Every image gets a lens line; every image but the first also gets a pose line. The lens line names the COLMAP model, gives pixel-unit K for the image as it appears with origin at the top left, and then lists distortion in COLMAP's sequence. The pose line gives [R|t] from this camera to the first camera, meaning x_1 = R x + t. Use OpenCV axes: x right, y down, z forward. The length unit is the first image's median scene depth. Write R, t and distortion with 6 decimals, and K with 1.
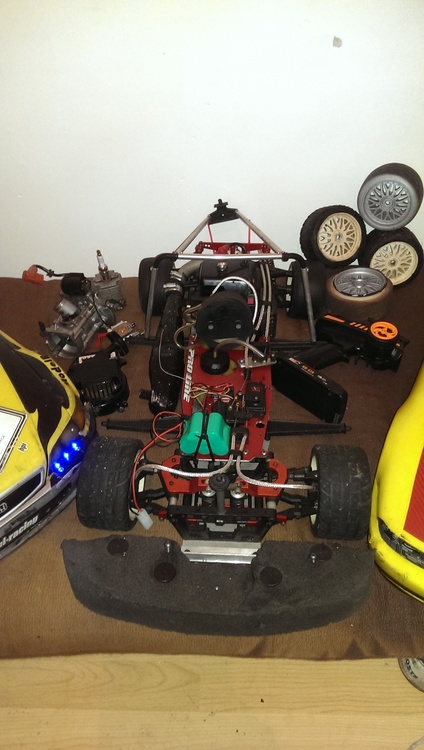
lens RADIAL K [[541.4, 0, 215.7], [0, 541.4, 379.1], [0, 0, 1]] dist [0.061181, -0.076356]
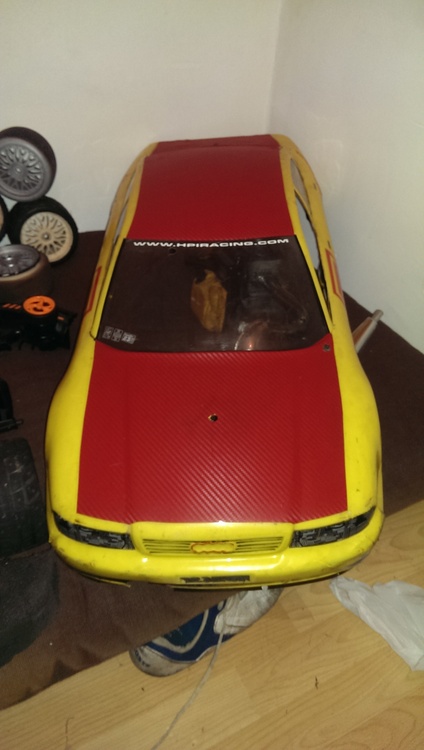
lens RADIAL K [[541.4, 0, 211.8], [0, 541.4, 380.3], [0, 0, 1]] dist [0.061181, -0.076356]
pose [[0.876140, -0.240345, 0.417868, 0.142254], [0.246963, 0.968236, 0.039094, 0.059046], [-0.413990, 0.068946, 0.907666, 0.078008]]
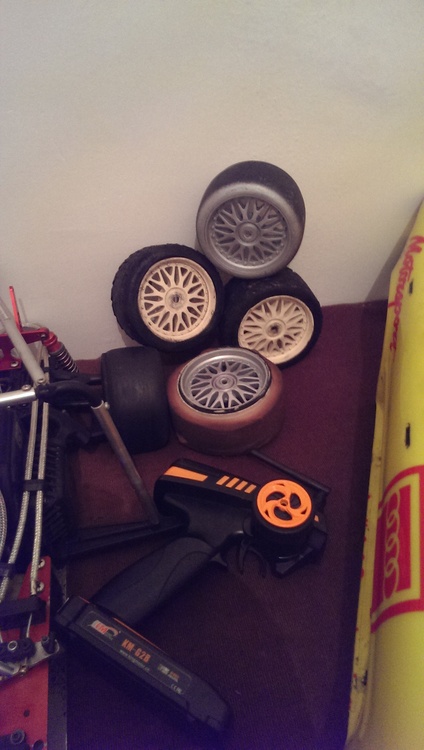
lens RADIAL K [[541.4, 0, 212.0], [0, 541.4, 378.2], [0, 0, 1]] dist [0.061181, -0.076356]
pose [[0.970401, -0.165991, 0.175412, 0.165370], [0.167346, 0.985872, 0.007147, -0.196348], [-0.174120, 0.022419, 0.984469, 0.488624]]
